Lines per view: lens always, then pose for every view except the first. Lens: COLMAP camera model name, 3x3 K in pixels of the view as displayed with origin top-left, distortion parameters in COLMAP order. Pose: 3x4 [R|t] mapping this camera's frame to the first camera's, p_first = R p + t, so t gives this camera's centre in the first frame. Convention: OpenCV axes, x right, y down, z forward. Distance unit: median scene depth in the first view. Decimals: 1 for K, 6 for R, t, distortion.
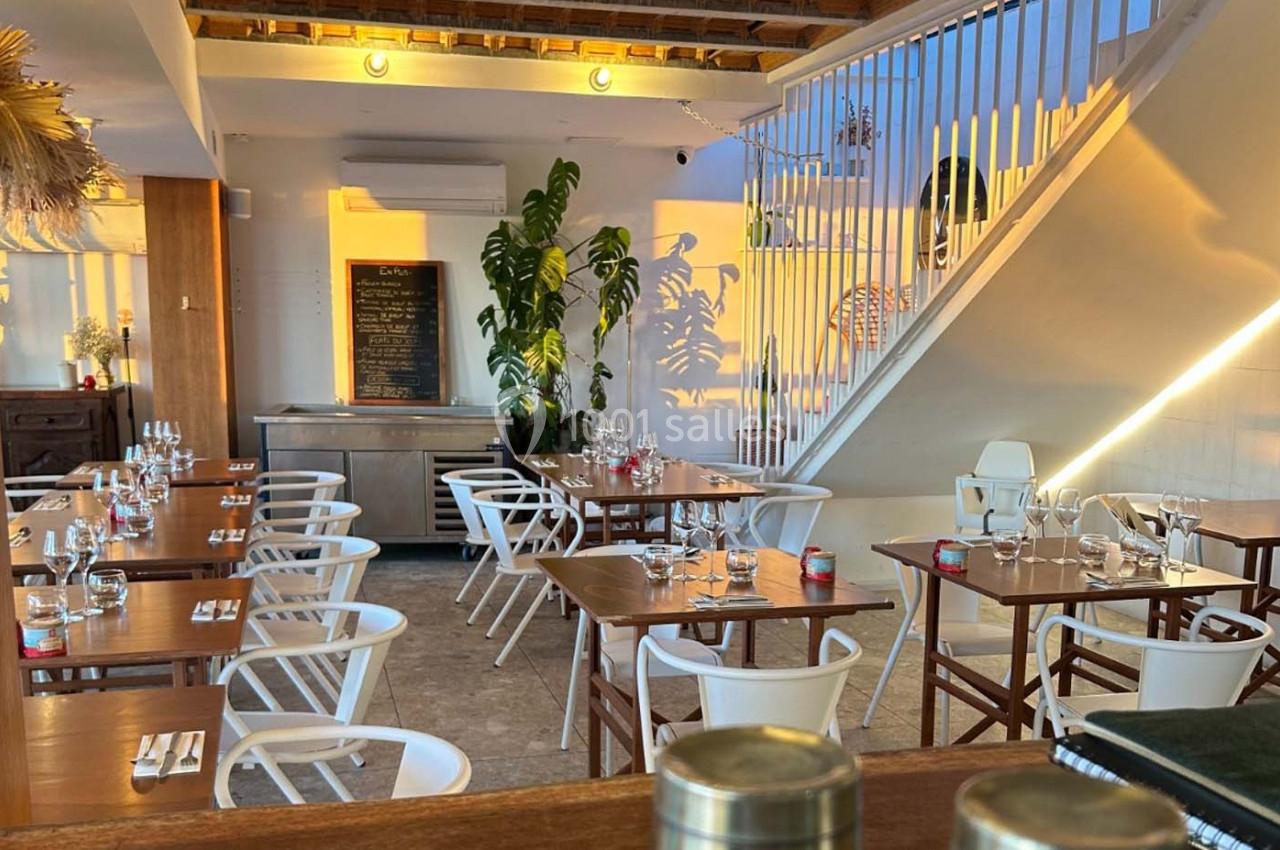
lens RADIAL K [[1330.7, 0, 640.0], [0, 1330.7, 425.0], [0, 0, 1]] dist [0.058308, -0.035369]
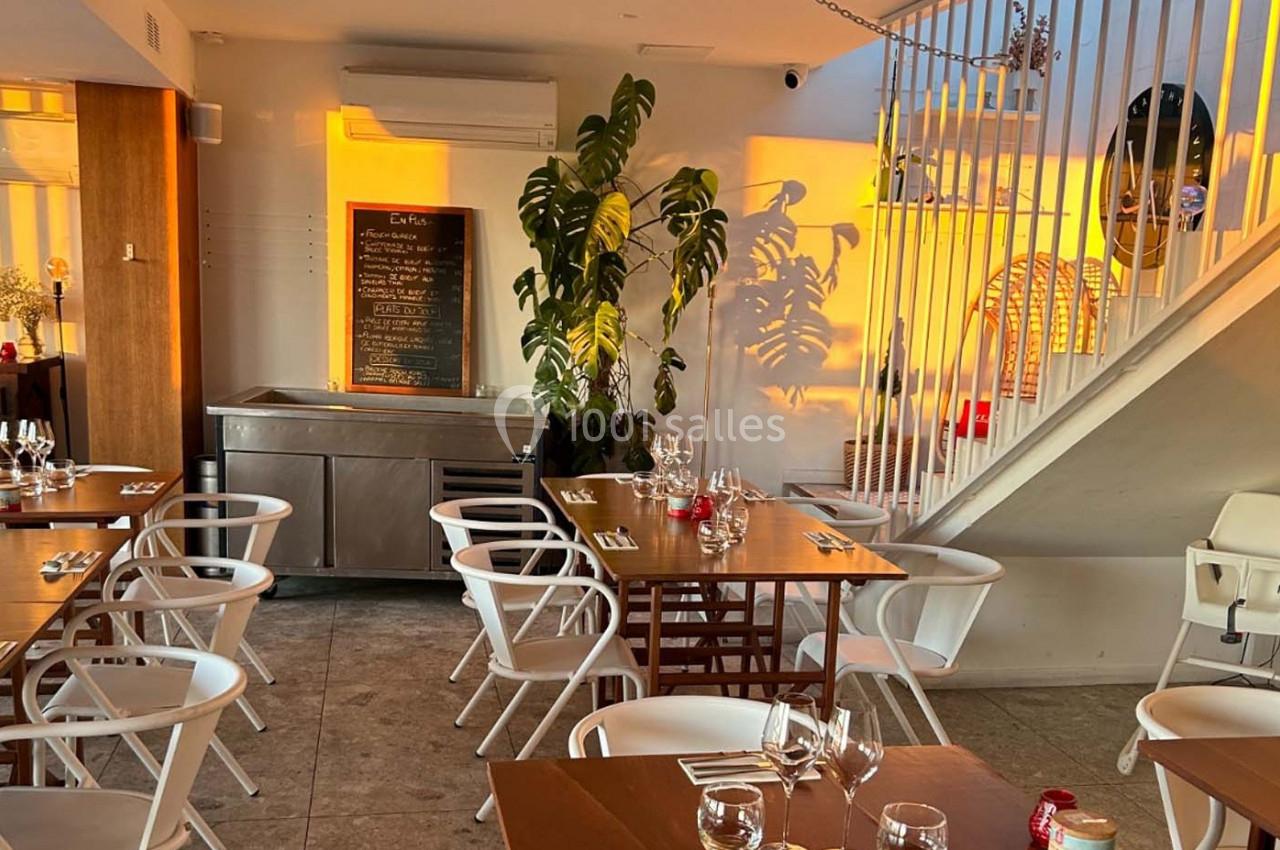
lens RADIAL K [[1269.4, 0, 603.9], [0, 1269.4, 469.3], [0, 0, 1]] dist [0.021869, -0.001222]
pose [[0.994675, 0.046267, -0.092091, 0.002382], [-0.040295, 0.997026, 0.065692, -0.024280], [0.094856, -0.061632, 0.993581, 0.272742]]
